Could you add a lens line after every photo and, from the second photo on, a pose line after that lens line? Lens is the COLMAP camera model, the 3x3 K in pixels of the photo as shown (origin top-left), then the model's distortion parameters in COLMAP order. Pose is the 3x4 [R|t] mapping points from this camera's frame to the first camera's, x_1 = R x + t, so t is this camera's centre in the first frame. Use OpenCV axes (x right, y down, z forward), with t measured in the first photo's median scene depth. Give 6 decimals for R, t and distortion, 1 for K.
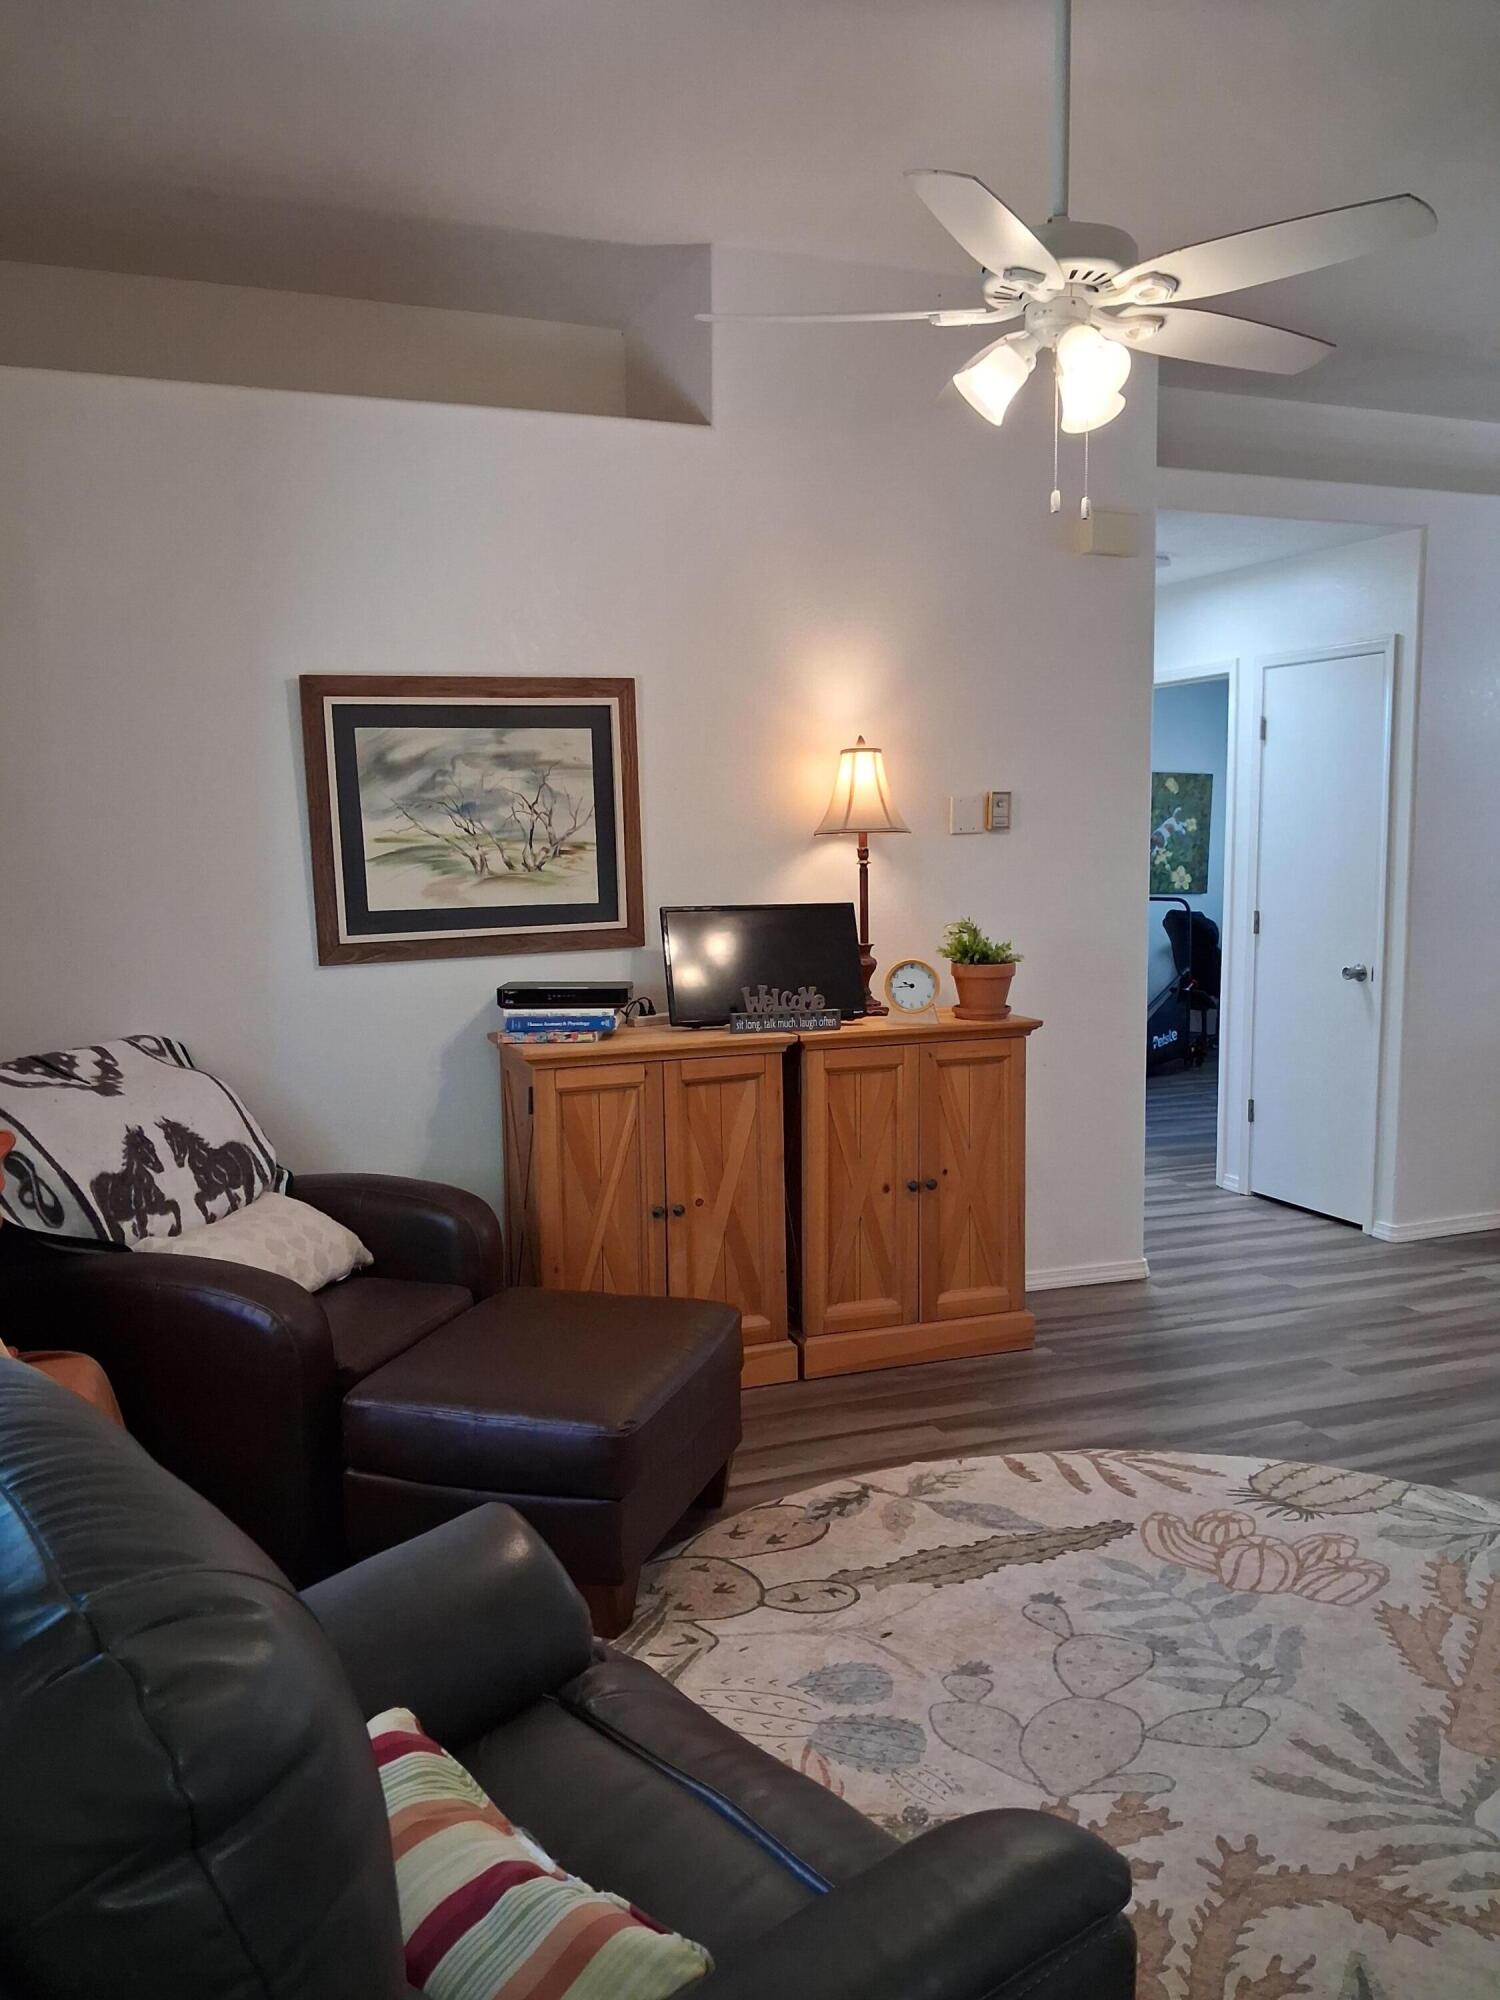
lens RADIAL K [[1590.7, 0, 736.2], [0, 1590.7, 1003.5], [0, 0, 1]] dist [0.008455, -0.014839]
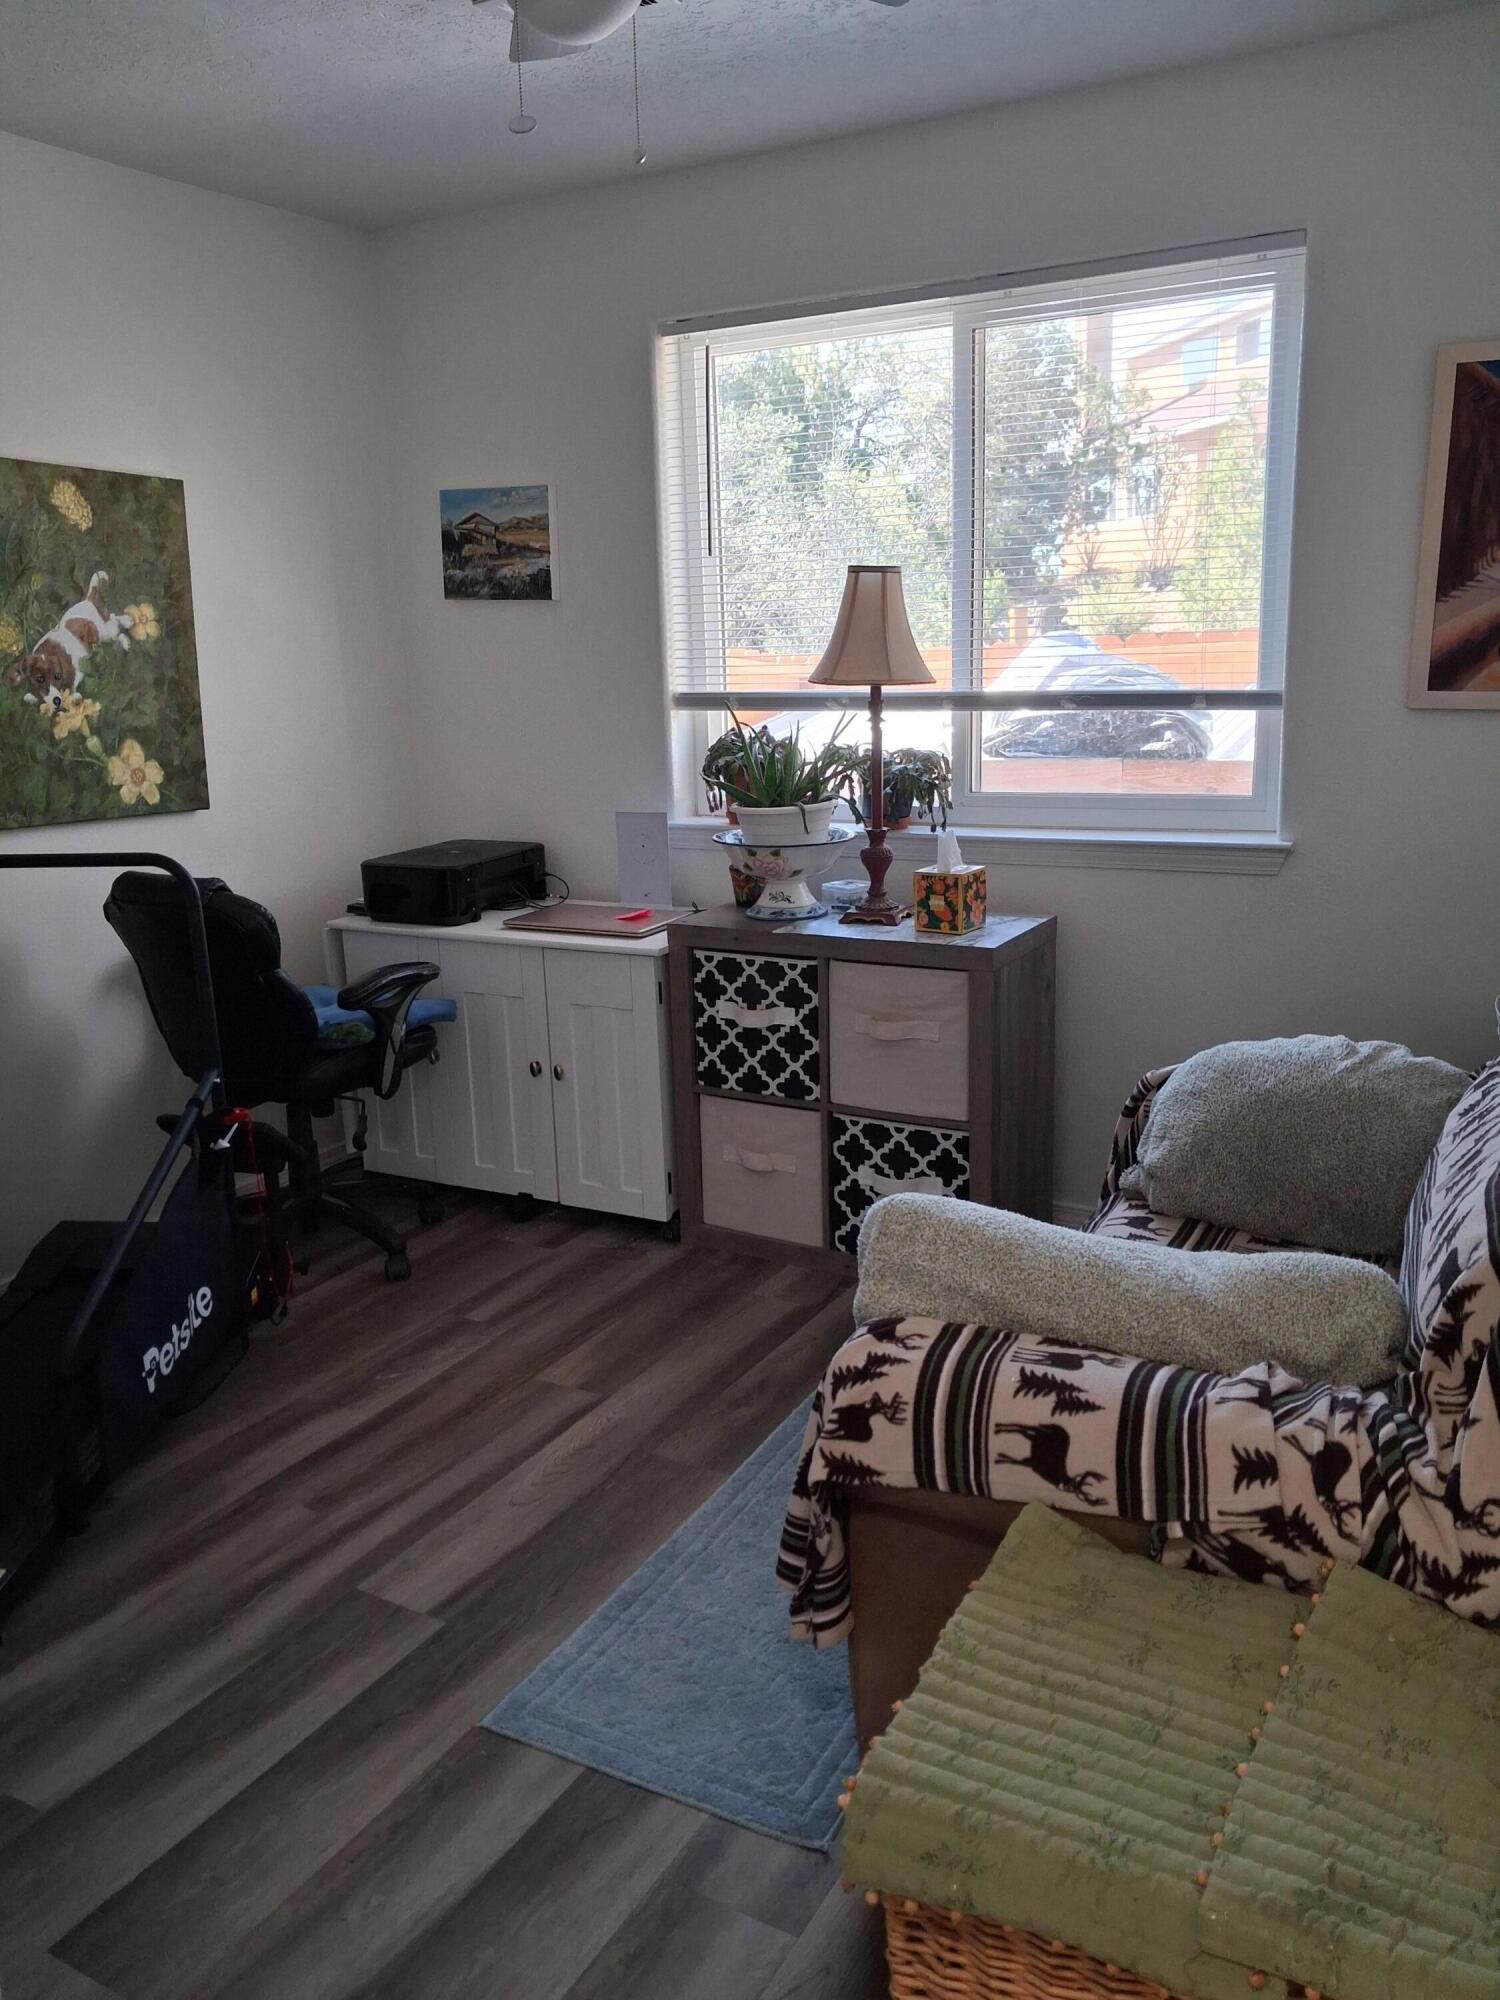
lens RADIAL K [[1590.7, 0, 749.8], [0, 1590.7, 1004.0], [0, 0, 1]] dist [0.008455, -0.014839]
pose [[0.781678, -0.153516, 0.604494, 0.163407], [0.088150, 0.986698, 0.136591, -0.064602], [-0.617422, -0.053484, 0.784812, 0.632213]]
